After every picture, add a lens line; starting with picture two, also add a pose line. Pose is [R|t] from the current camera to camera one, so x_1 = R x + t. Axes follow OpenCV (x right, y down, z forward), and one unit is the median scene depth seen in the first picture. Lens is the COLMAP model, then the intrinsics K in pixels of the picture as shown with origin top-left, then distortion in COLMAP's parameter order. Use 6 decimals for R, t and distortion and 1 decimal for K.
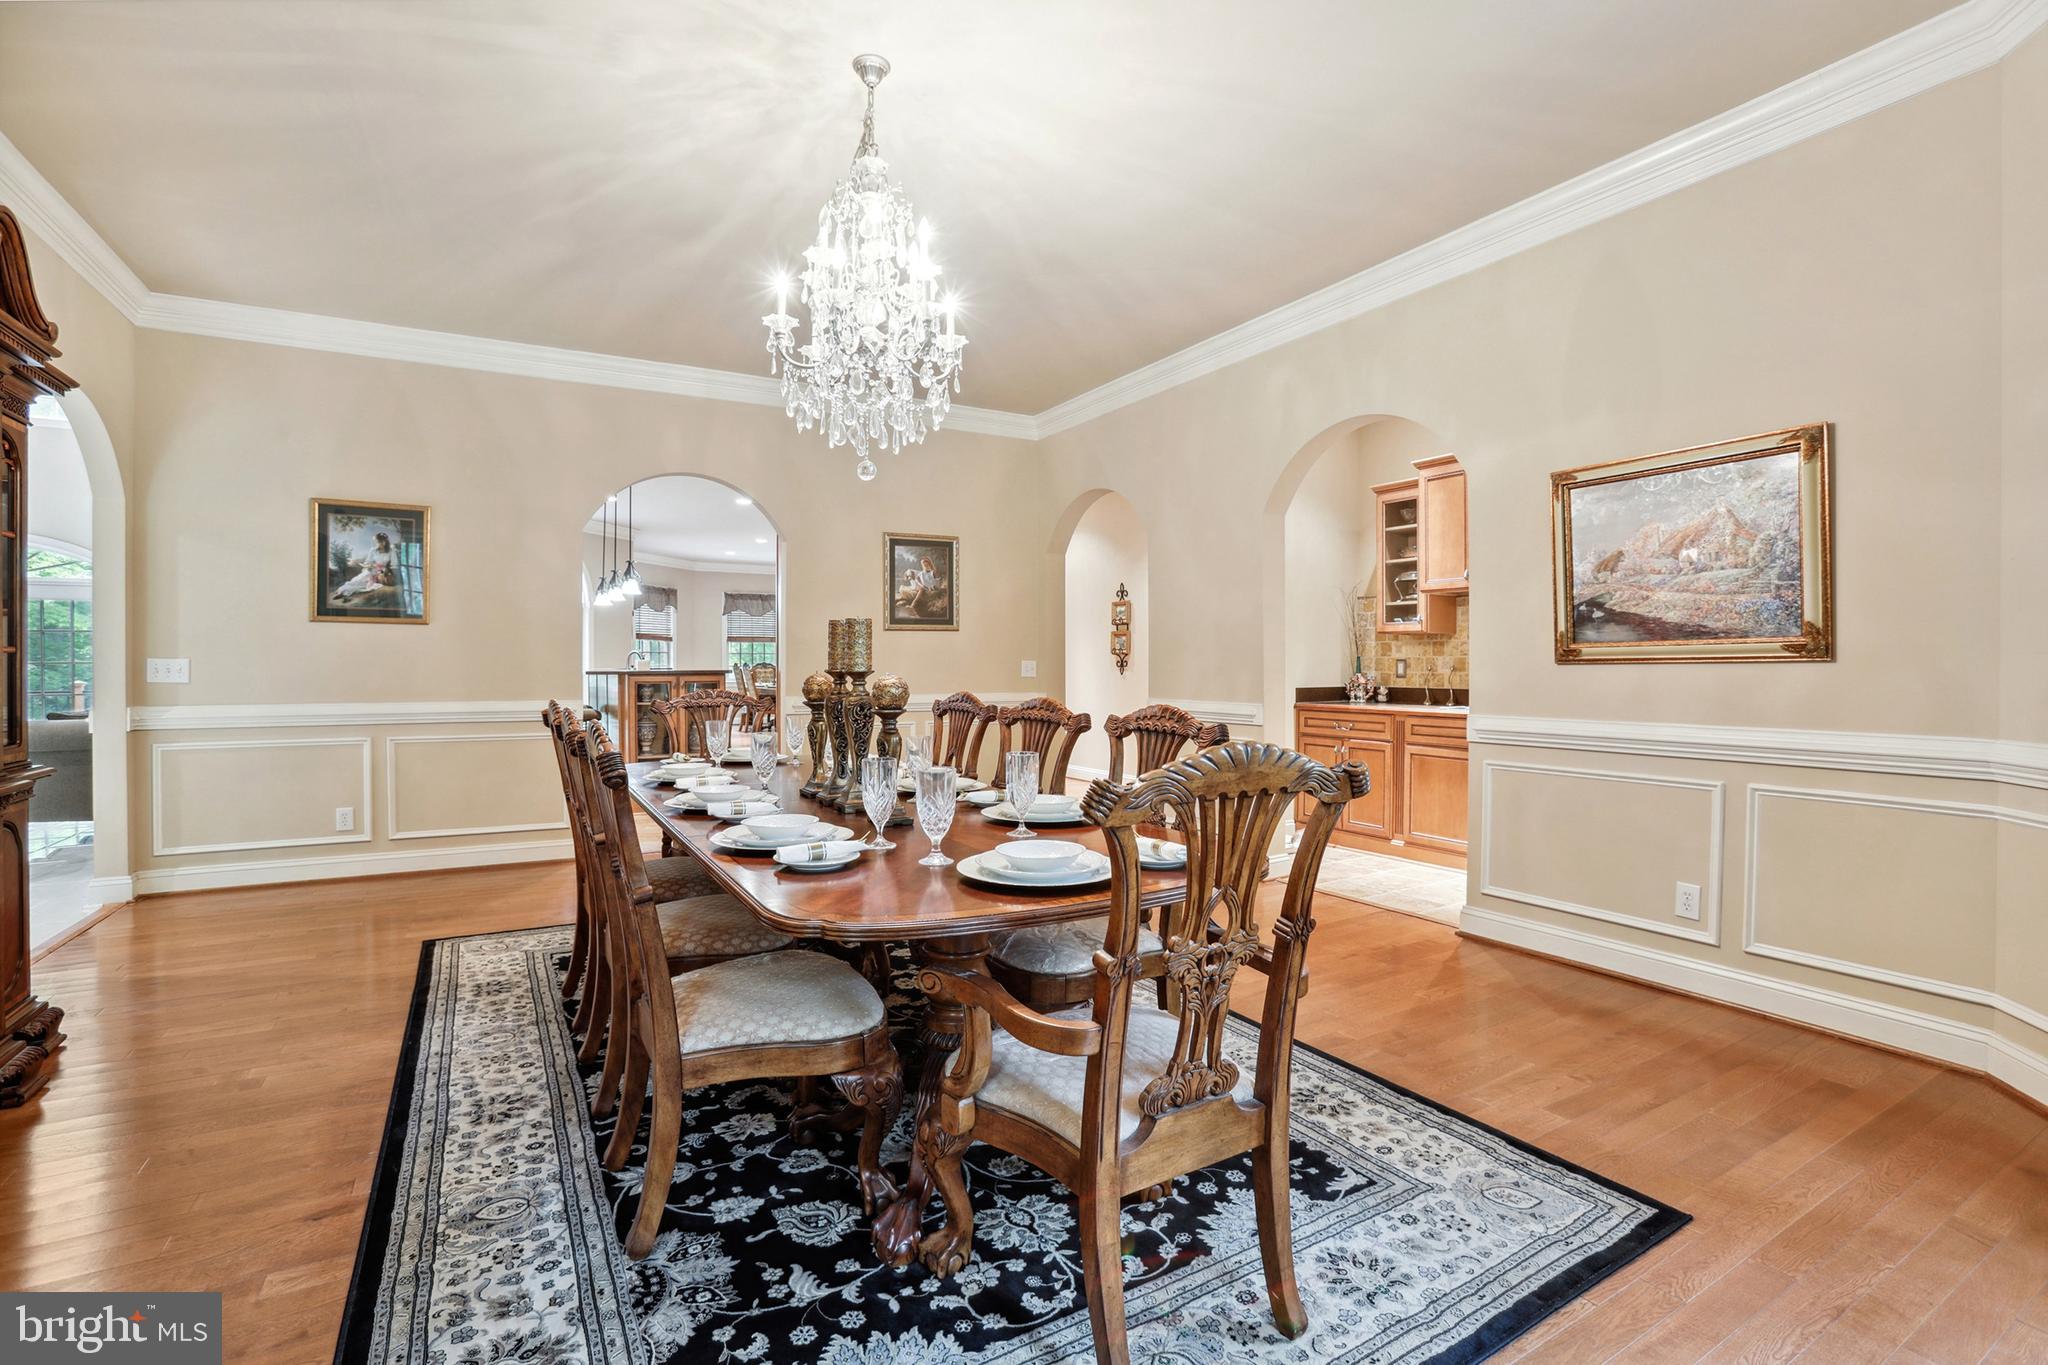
lens RADIAL K [[944.6, 0, 1079.9], [0, 944.6, 666.9], [0, 0, 1]] dist [-0.015166, 0.002579]
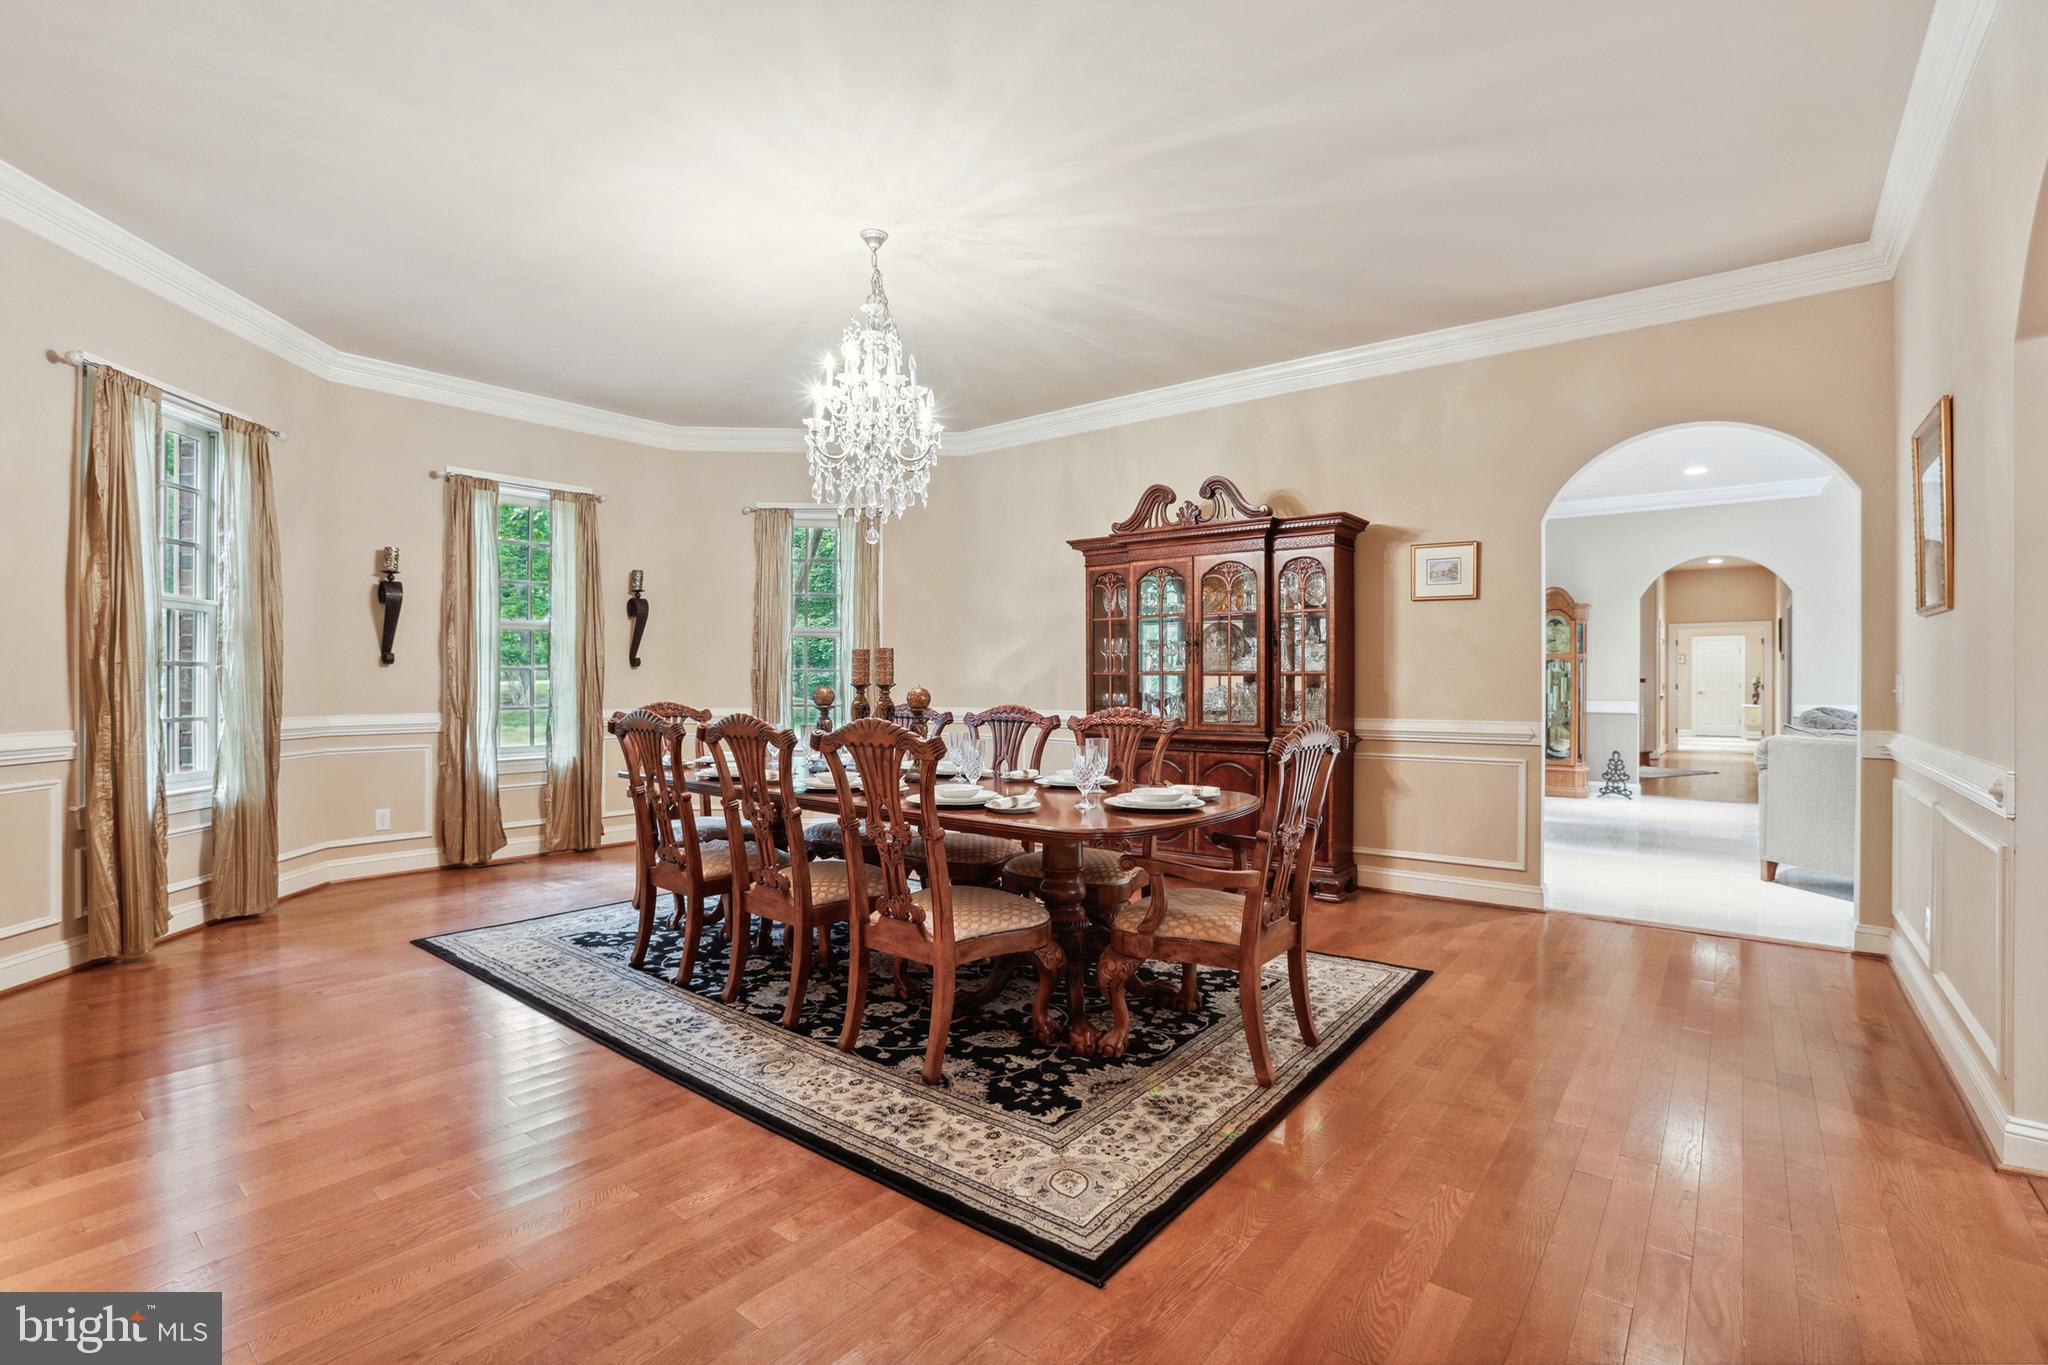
lens RADIAL K [[944.6, 0, 1022.1], [0, 944.6, 678.8], [0, 0, 1]] dist [-0.015166, 0.002579]
pose [[0.941444, -0.012087, 0.336952, -0.686288], [0.010548, 0.999924, 0.006397, -0.023462], [-0.337003, -0.002469, 0.941500, -0.458668]]
